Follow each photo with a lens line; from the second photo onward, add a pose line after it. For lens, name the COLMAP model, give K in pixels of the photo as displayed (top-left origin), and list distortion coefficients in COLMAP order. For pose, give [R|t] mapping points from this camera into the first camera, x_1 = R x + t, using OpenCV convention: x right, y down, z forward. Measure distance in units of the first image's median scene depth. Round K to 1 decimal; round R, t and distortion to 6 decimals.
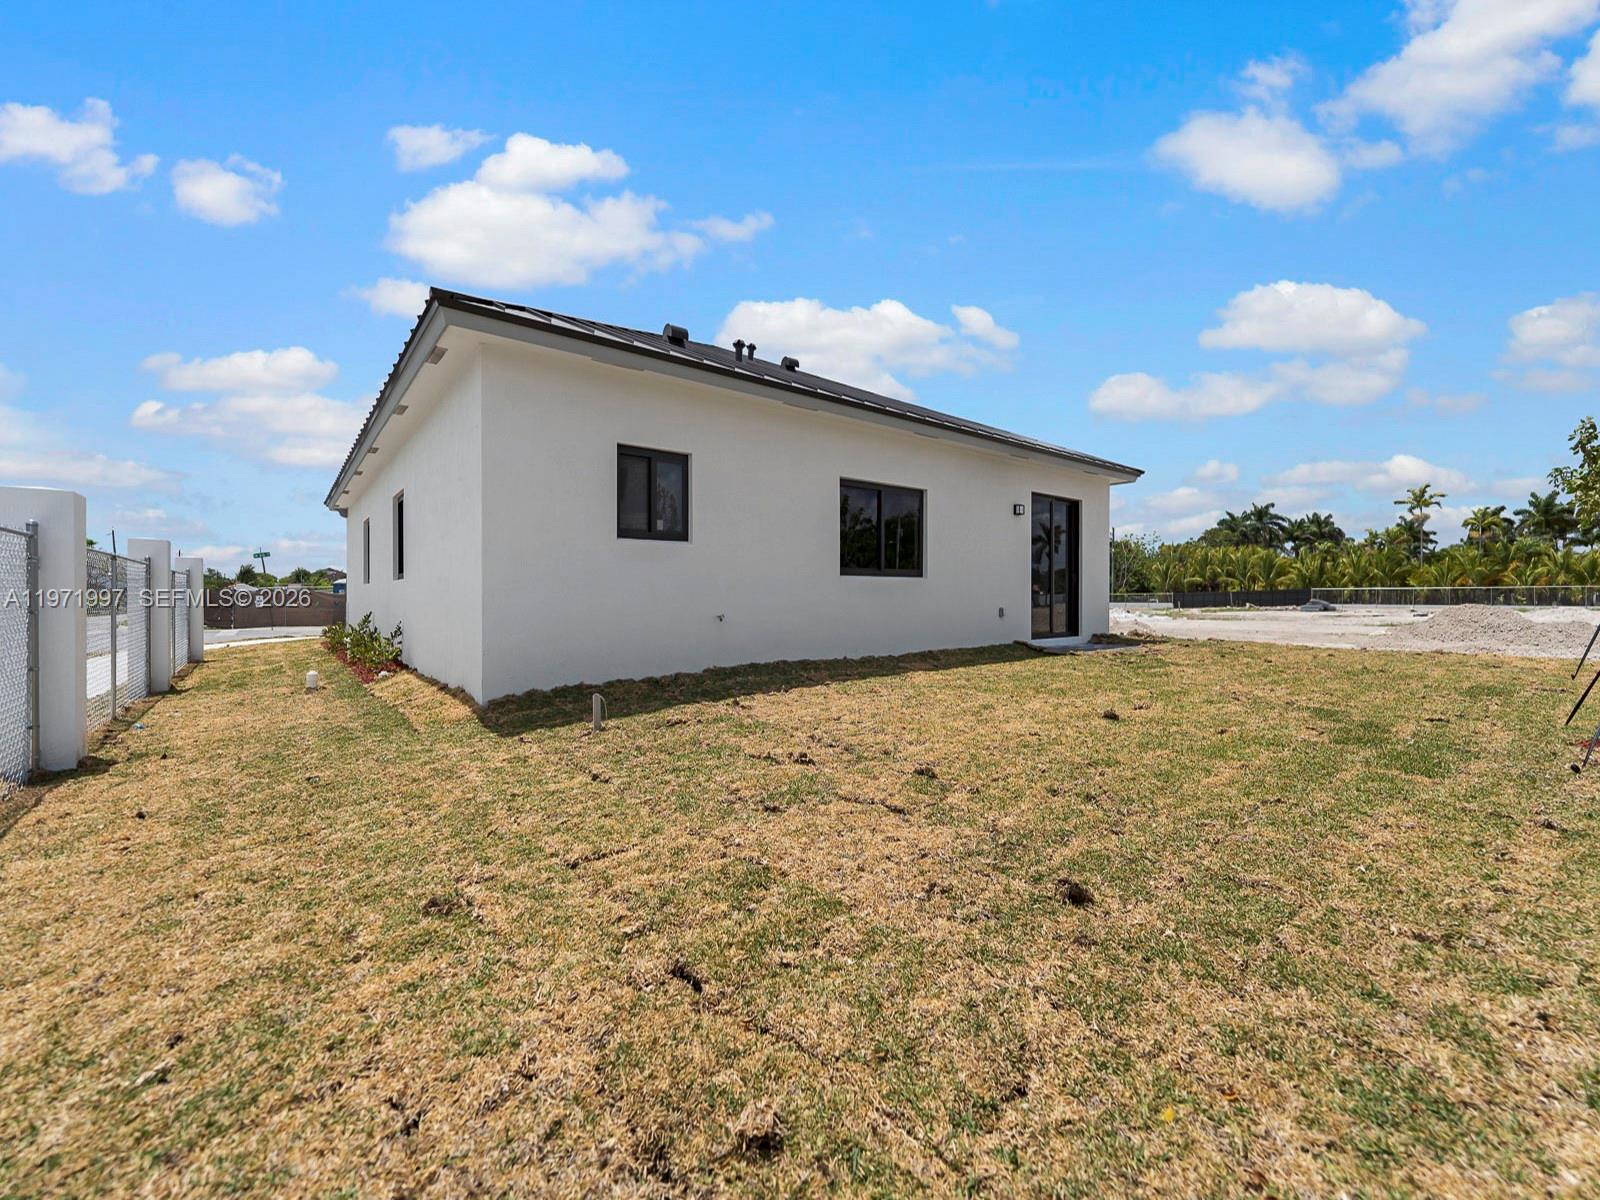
lens RADIAL K [[652.6, 0, 798.5], [0, 652.6, 586.2], [0, 0, 1]] dist [0.005709, -0.001296]
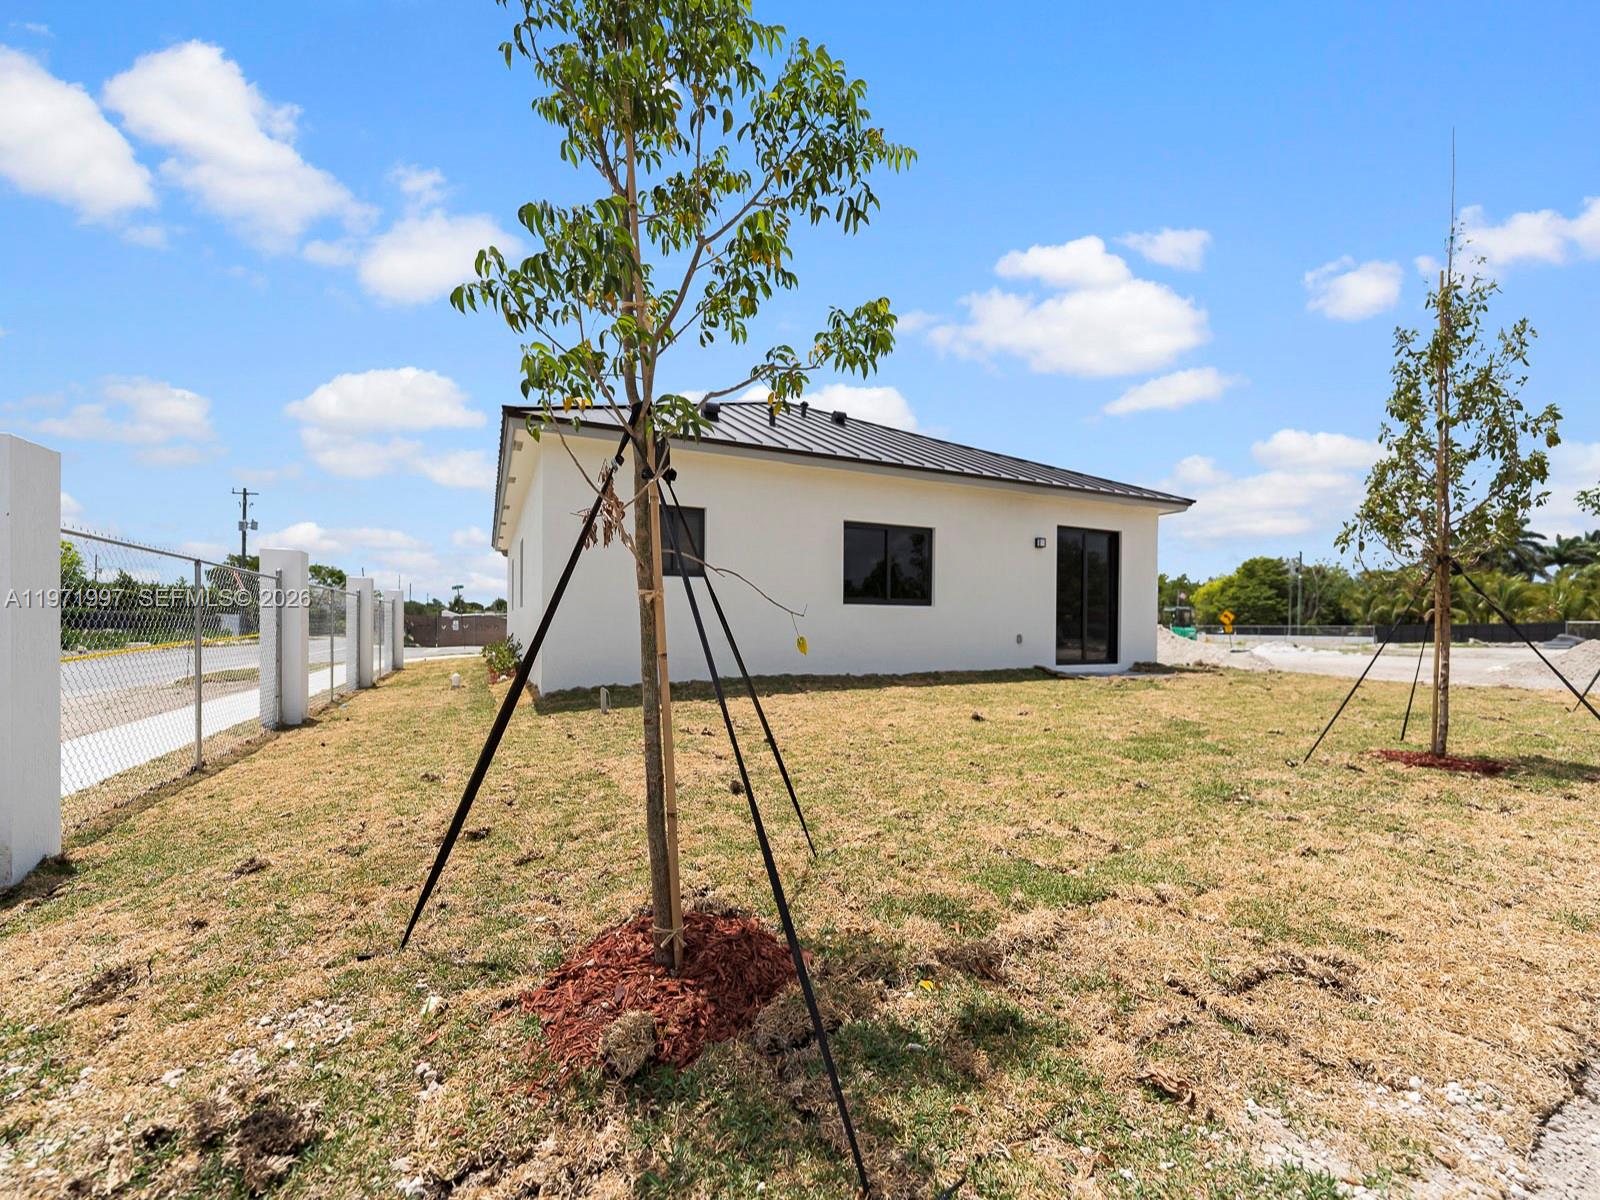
lens RADIAL K [[652.6, 0, 800.4], [0, 652.6, 616.4], [0, 0, 1]] dist [0.005709, -0.001296]
pose [[0.975649, 0.005316, -0.219273, 0.187611], [-0.005132, 0.999986, 0.001411, 0.003498], [0.219277, -0.000251, 0.975663, -0.124779]]
